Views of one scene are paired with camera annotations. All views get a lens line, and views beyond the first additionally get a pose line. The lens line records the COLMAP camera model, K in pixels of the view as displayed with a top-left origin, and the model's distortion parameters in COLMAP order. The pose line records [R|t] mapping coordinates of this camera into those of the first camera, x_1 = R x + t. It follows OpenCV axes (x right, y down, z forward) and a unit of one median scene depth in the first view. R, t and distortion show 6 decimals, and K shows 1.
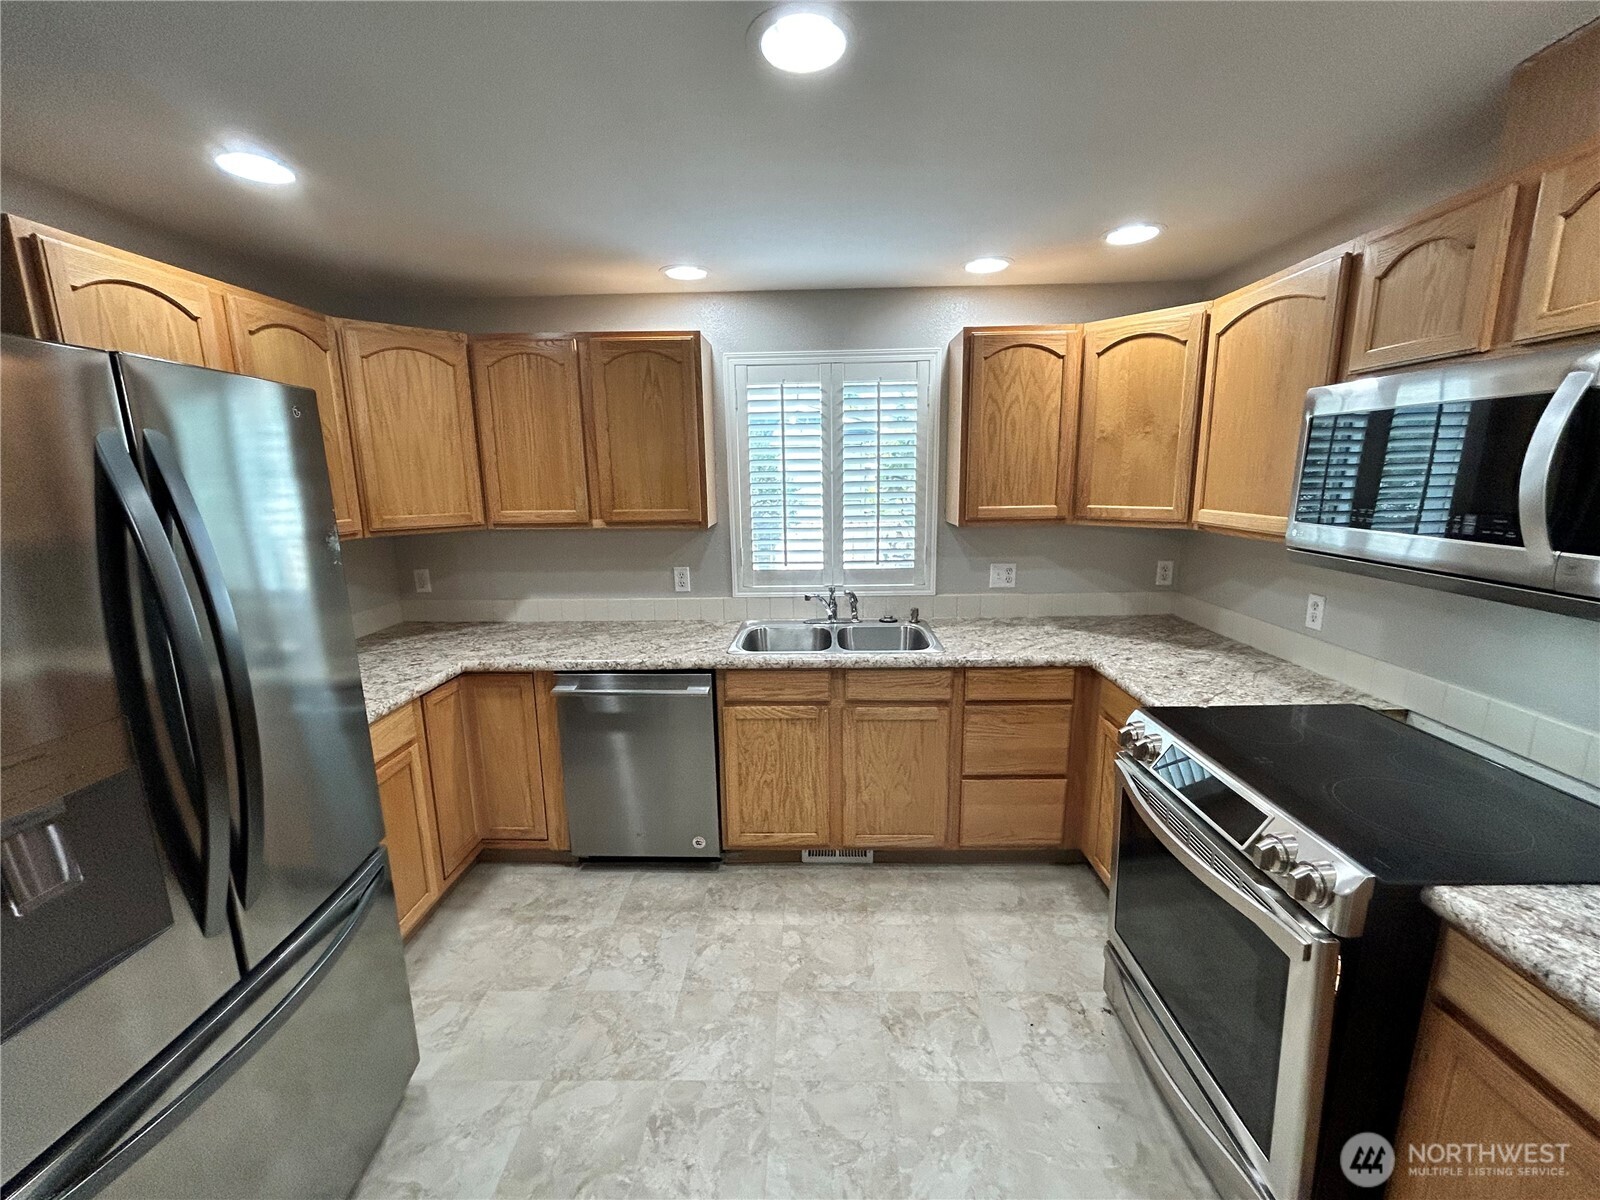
lens RADIAL K [[645.8, 0, 804.3], [0, 645.8, 600.4], [0, 0, 1]] dist [-0.002265, 0.000120]
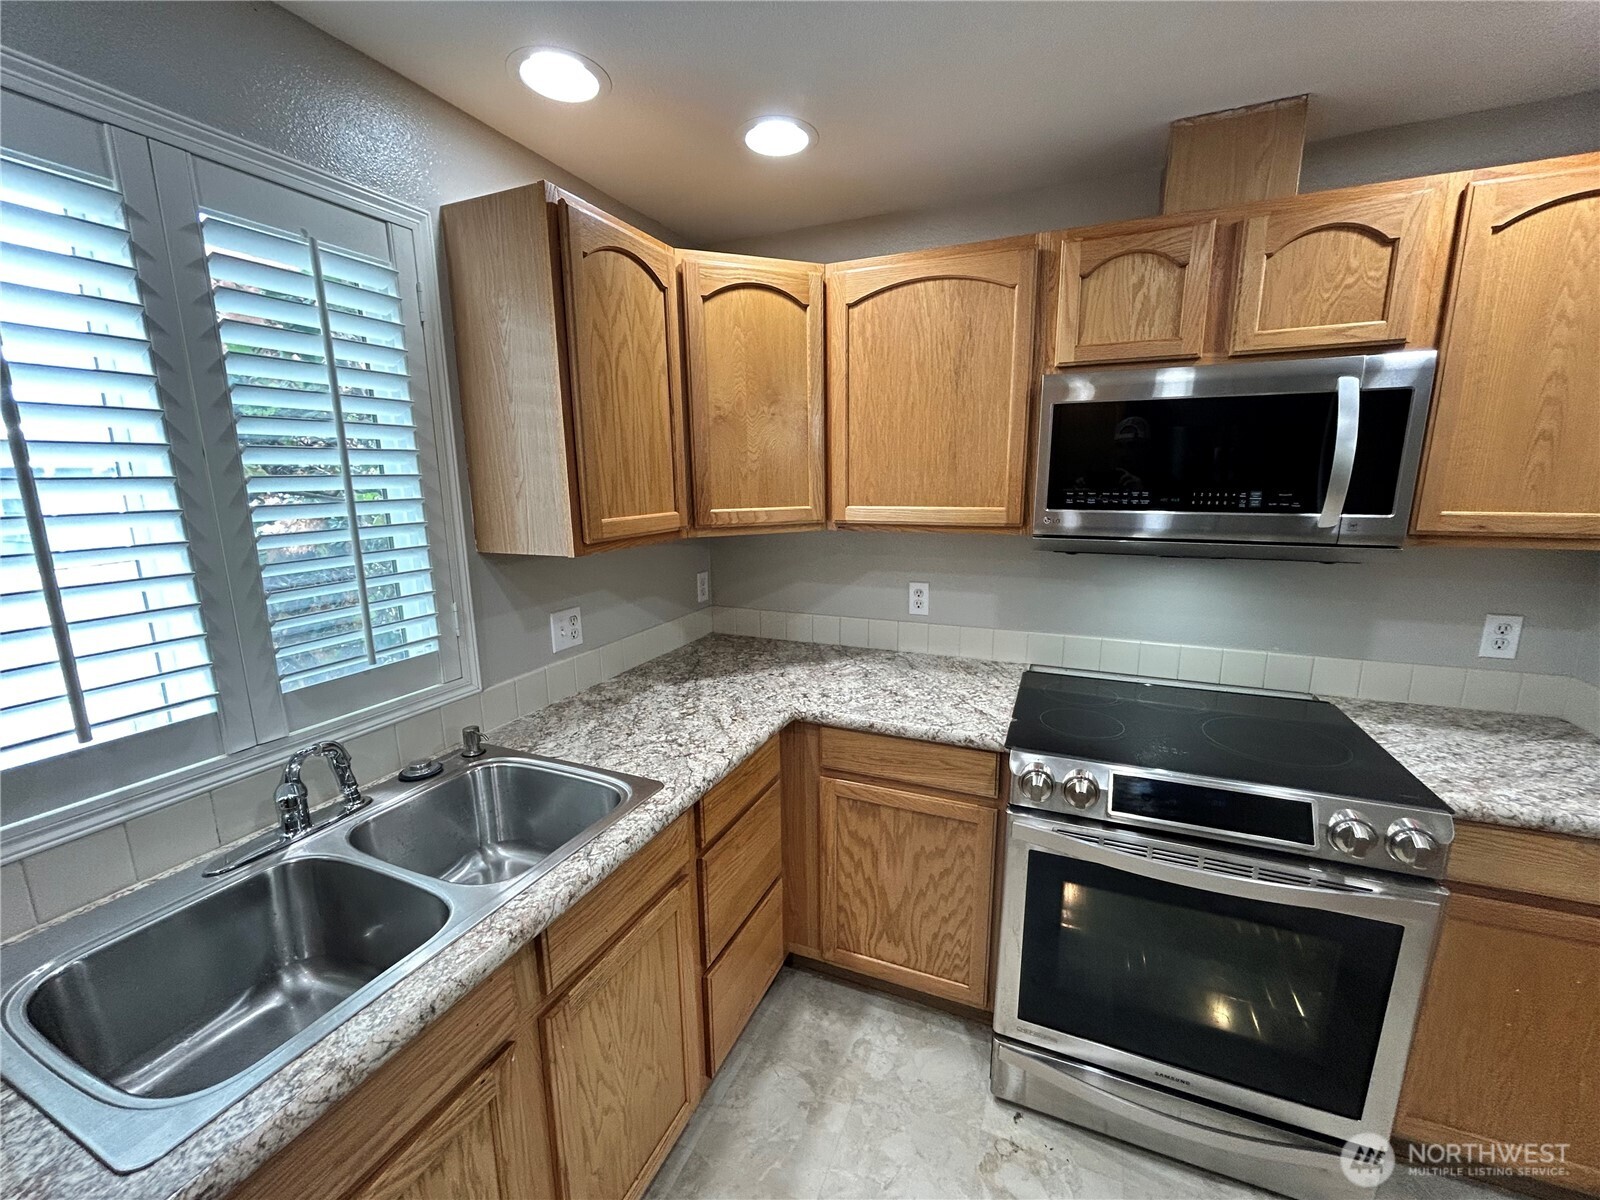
lens RADIAL K [[645.8, 0, 804.3], [0, 645.8, 600.4], [0, 0, 1]] dist [-0.002265, 0.000120]
pose [[0.376865, -0.166695, 0.911145, -0.207852], [0.185178, 0.977374, 0.102219, -0.105749], [-0.907569, 0.130201, 0.399206, 0.651902]]
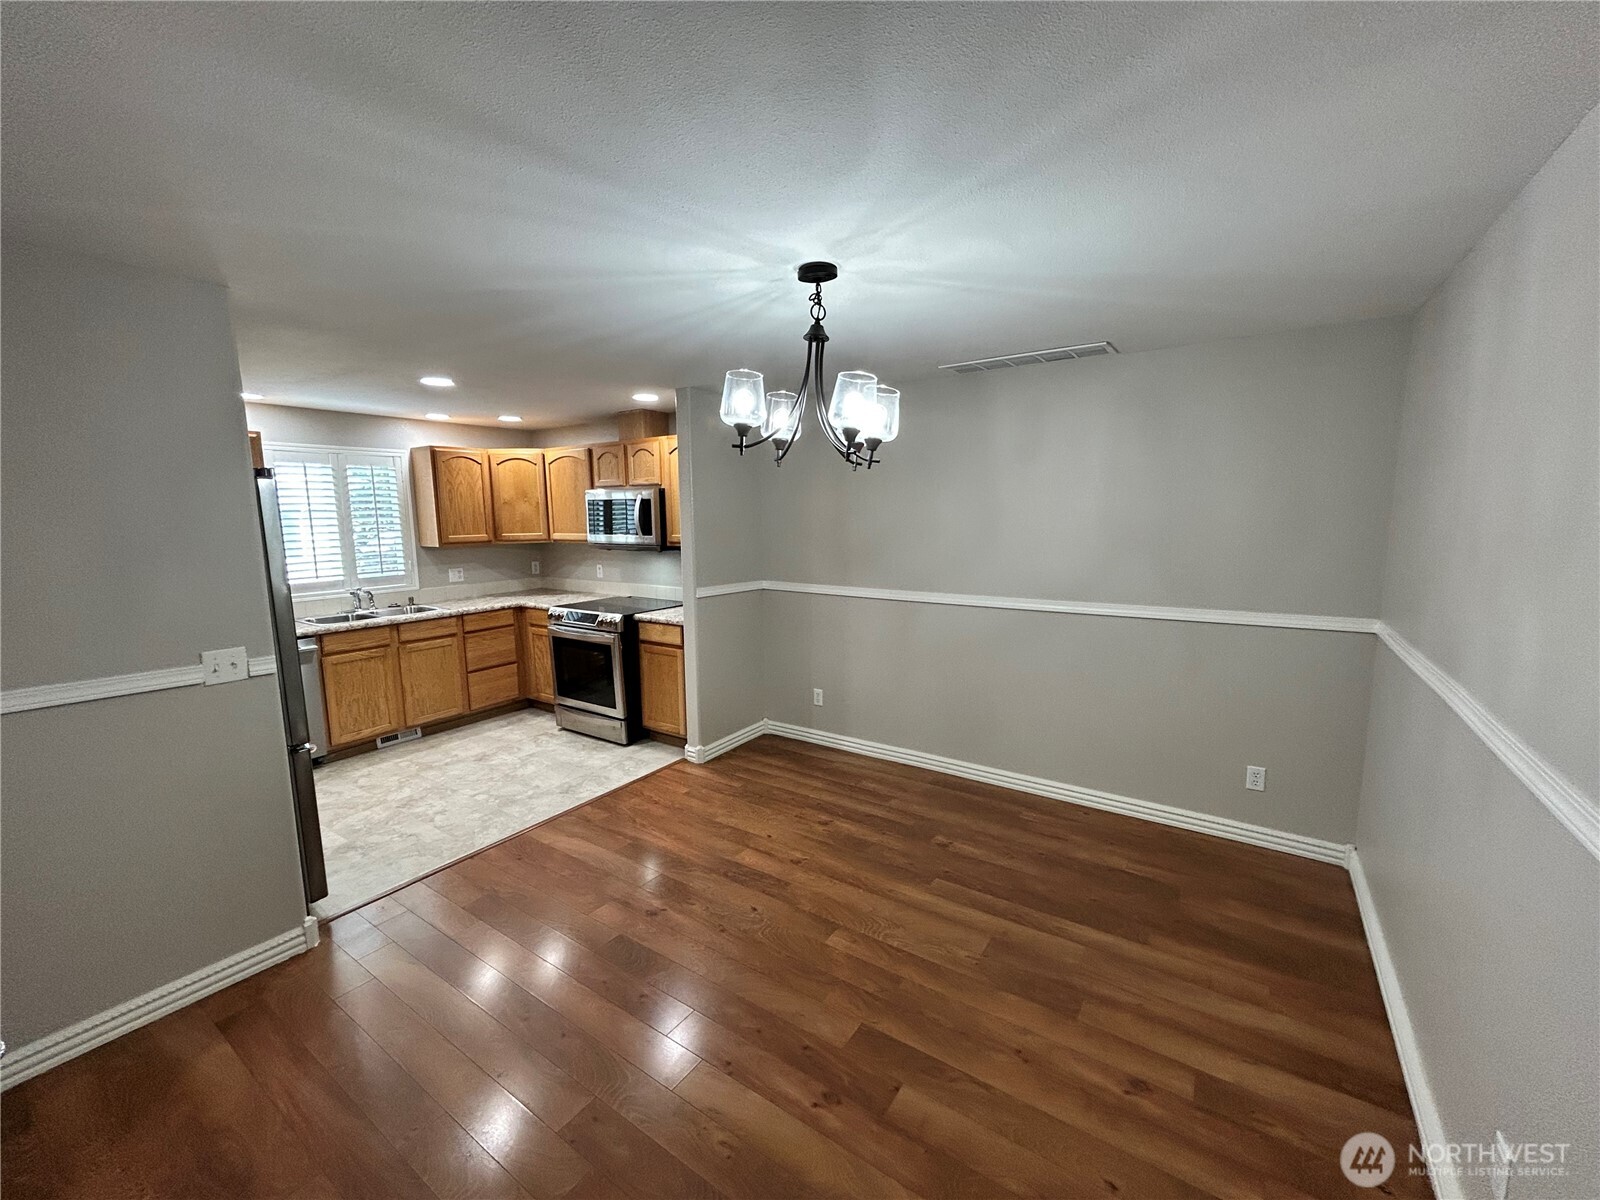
lens RADIAL K [[649.4, 0, 802.2], [0, 649.4, 600.2], [0, 0, 1]] dist [-0.000185, 0.000062]
pose [[0.548168, -0.106012, 0.829623, -0.824884], [0.166951, 0.985841, 0.015662, 0.199984], [-0.819536, 0.129921, 0.558105, -0.974358]]
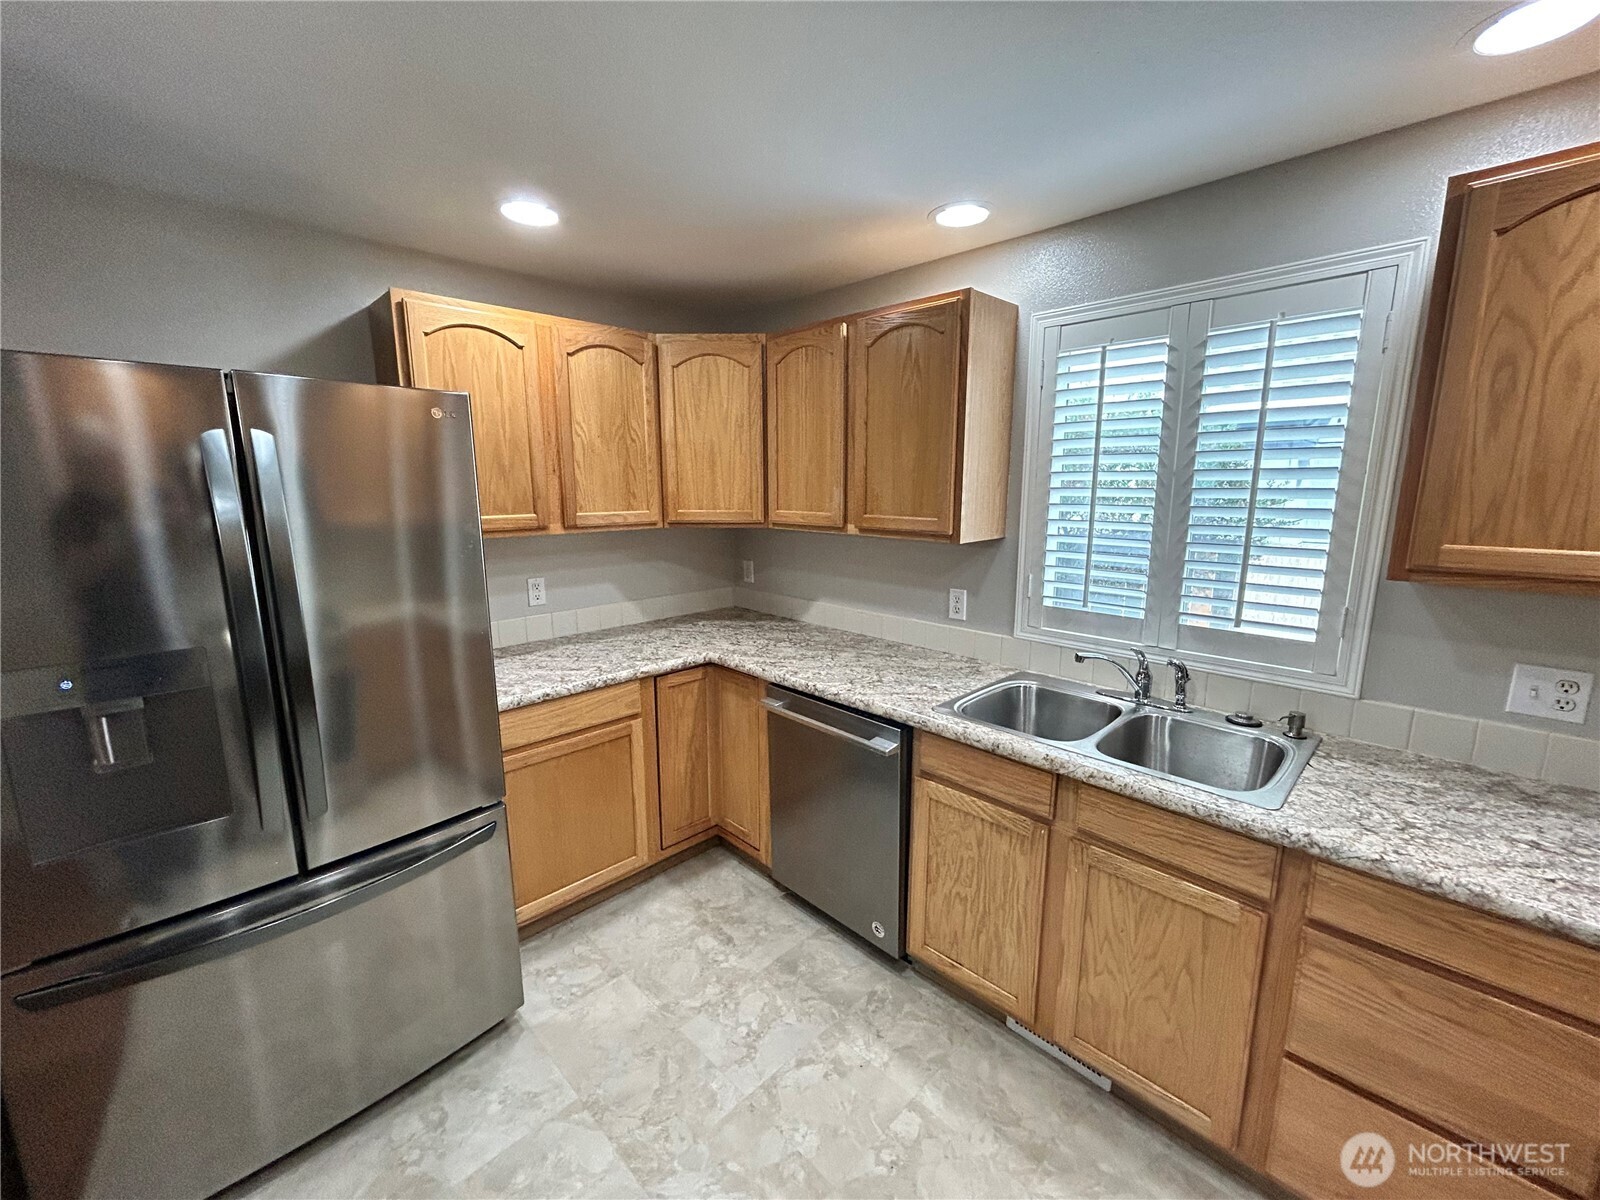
lens RADIAL K [[649.4, 0, 802.2], [0, 649.4, 600.2], [0, 0, 1]] dist [-0.000185, 0.000062]
pose [[0.719381, 0.139395, -0.680485, 0.276661], [-0.144010, 0.988302, 0.050209, -0.062064], [0.679523, 0.061878, 0.731040, 0.329948]]
